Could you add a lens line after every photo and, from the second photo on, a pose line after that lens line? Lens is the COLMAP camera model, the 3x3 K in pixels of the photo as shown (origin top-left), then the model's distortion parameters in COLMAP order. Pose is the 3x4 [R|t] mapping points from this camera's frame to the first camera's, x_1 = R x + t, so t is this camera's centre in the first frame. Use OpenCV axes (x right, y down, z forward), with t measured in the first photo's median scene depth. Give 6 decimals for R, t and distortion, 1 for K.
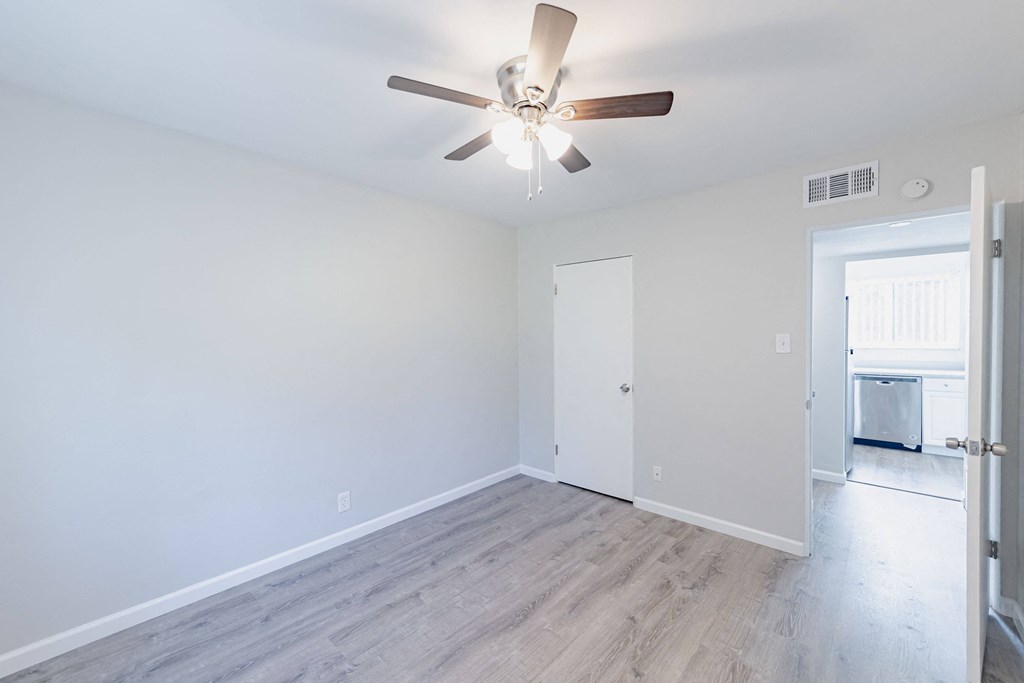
lens RADIAL K [[422.0, 0, 481.3], [0, 422.0, 336.3], [0, 0, 1]] dist [0.008465, -0.001243]
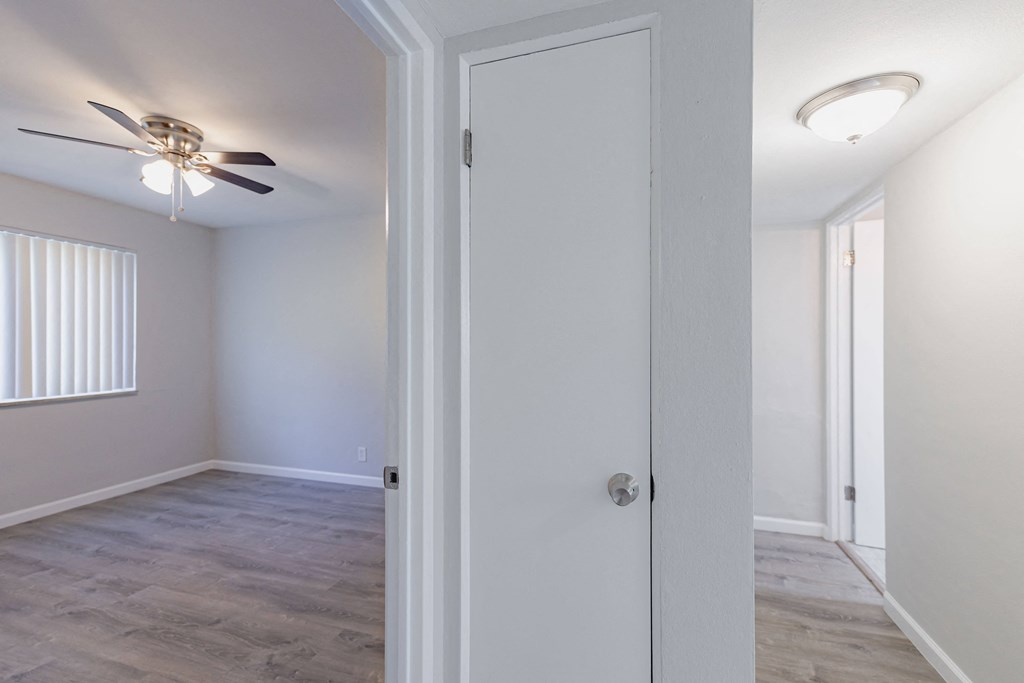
lens RADIAL K [[422.0, 0, 527.1], [0, 422.0, 340.4], [0, 0, 1]] dist [0.008465, -0.001243]
pose [[0.455451, 0.006973, -0.890234, 1.273556], [-0.008033, 0.999961, 0.003723, 0.030180], [0.890225, 0.005456, 0.455489, 1.001830]]
